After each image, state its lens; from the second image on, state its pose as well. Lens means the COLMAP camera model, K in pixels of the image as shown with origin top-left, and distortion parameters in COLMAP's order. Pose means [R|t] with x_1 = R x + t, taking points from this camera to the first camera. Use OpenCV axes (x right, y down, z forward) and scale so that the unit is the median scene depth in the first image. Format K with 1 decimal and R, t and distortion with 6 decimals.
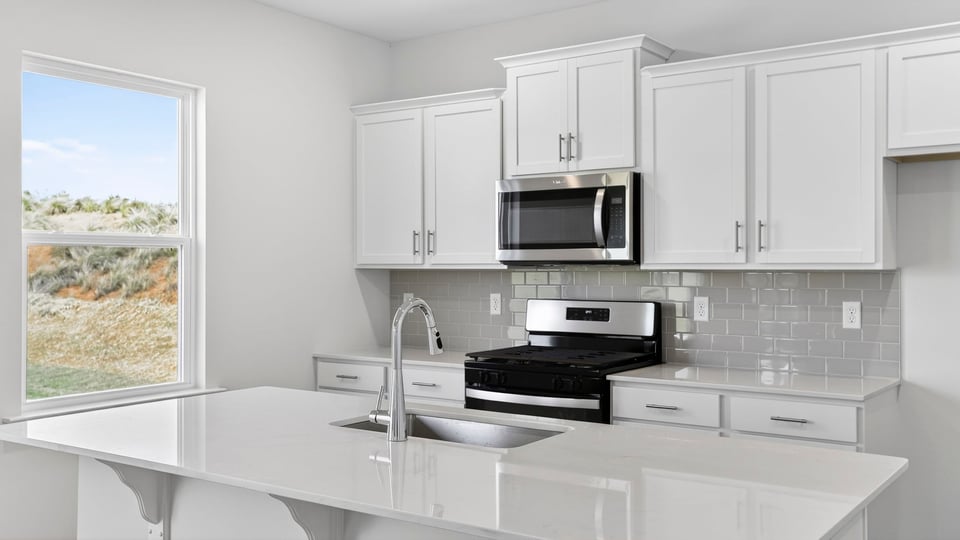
lens RADIAL K [[915.8, 0, 481.2], [0, 915.8, 282.5], [0, 0, 1]] dist [0.114115, 0.003933]
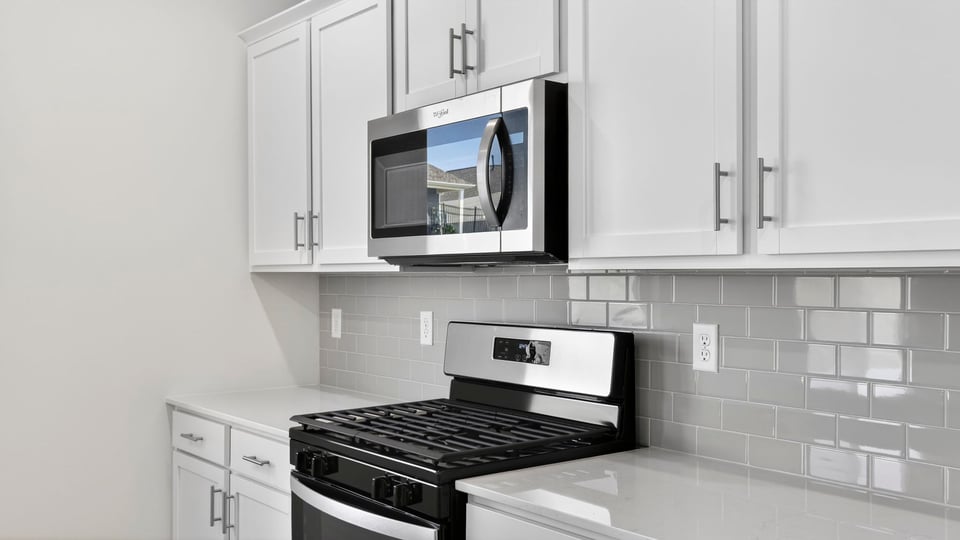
lens RADIAL K [[915.8, 0, 481.2], [0, 915.8, 282.5], [0, 0, 1]] dist [0.114115, 0.003933]
pose [[0.962952, 0.002101, -0.269666, 0.256366], [-0.005258, 0.999926, -0.010985, -0.001179], [0.269623, 0.011996, 0.962891, 0.469118]]
